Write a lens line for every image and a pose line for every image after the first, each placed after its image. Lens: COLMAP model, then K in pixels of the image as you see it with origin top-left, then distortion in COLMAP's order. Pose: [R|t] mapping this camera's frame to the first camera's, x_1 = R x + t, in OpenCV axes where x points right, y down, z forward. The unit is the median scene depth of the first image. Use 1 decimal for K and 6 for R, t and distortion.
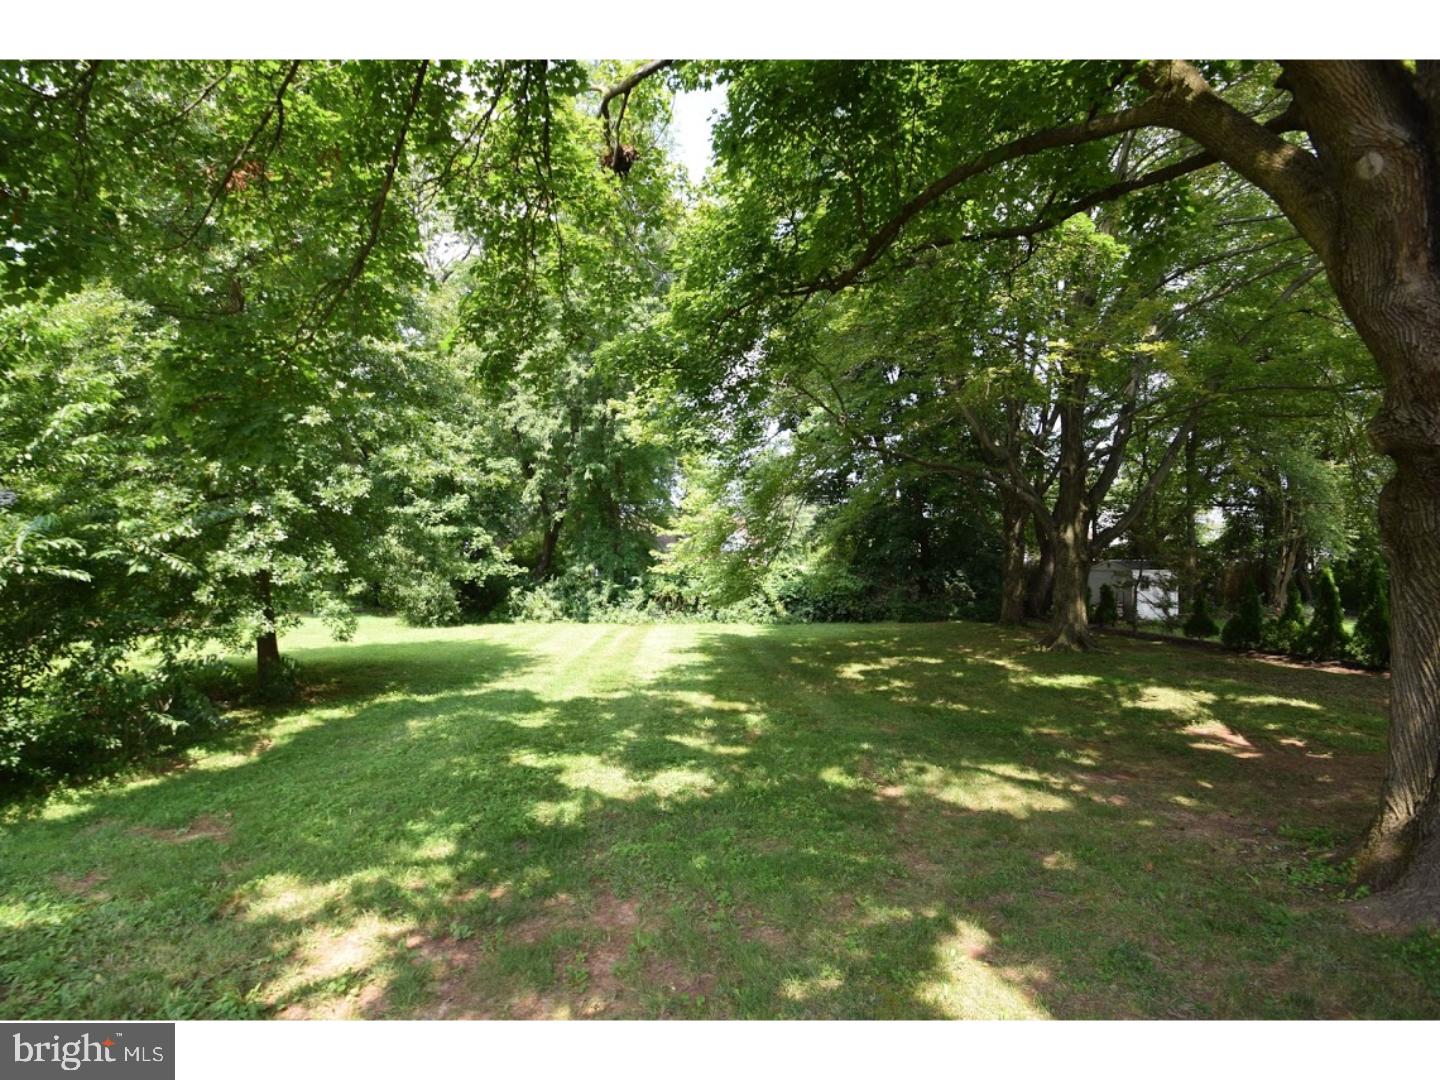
lens RADIAL K [[661.1, 0, 698.7], [0, 661.1, 558.1], [0, 0, 1]] dist [0.004145, 0.000106]
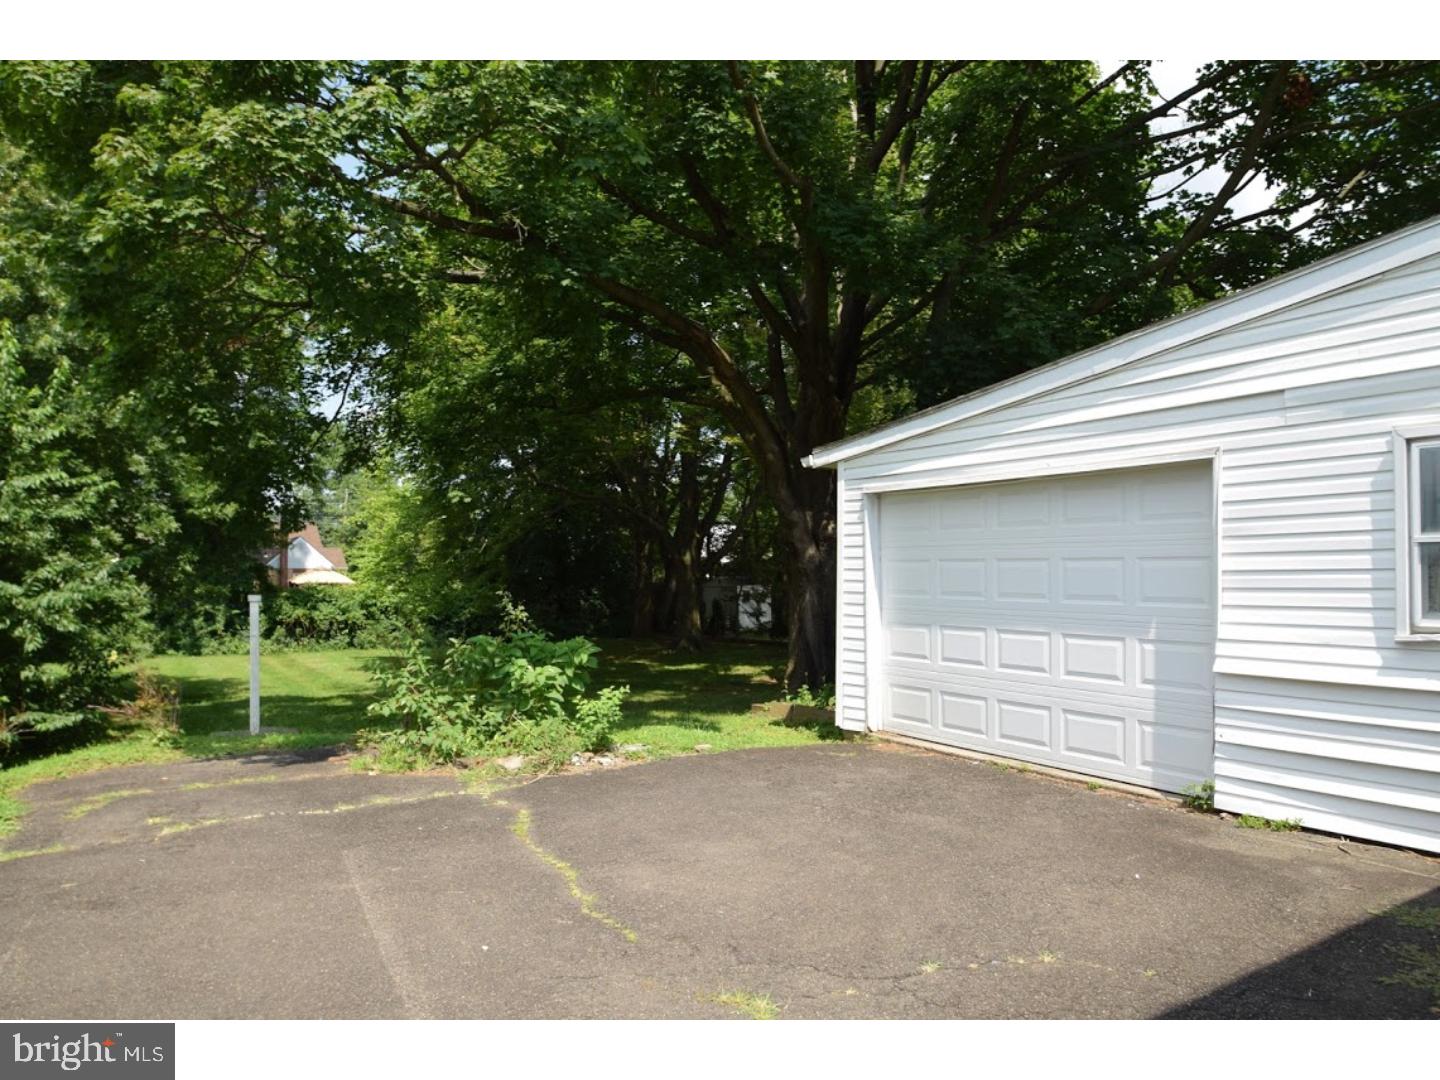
lens RADIAL K [[920.8, 0, 720.1], [0, 920.8, 558.5], [0, 0, 1]] dist [0.002287, -0.000009]
pose [[0.854501, 0.001731, 0.519447, -0.208609], [0.007315, 0.999855, -0.015365, -0.004987], [-0.519398, 0.016929, 0.854364, -0.370738]]
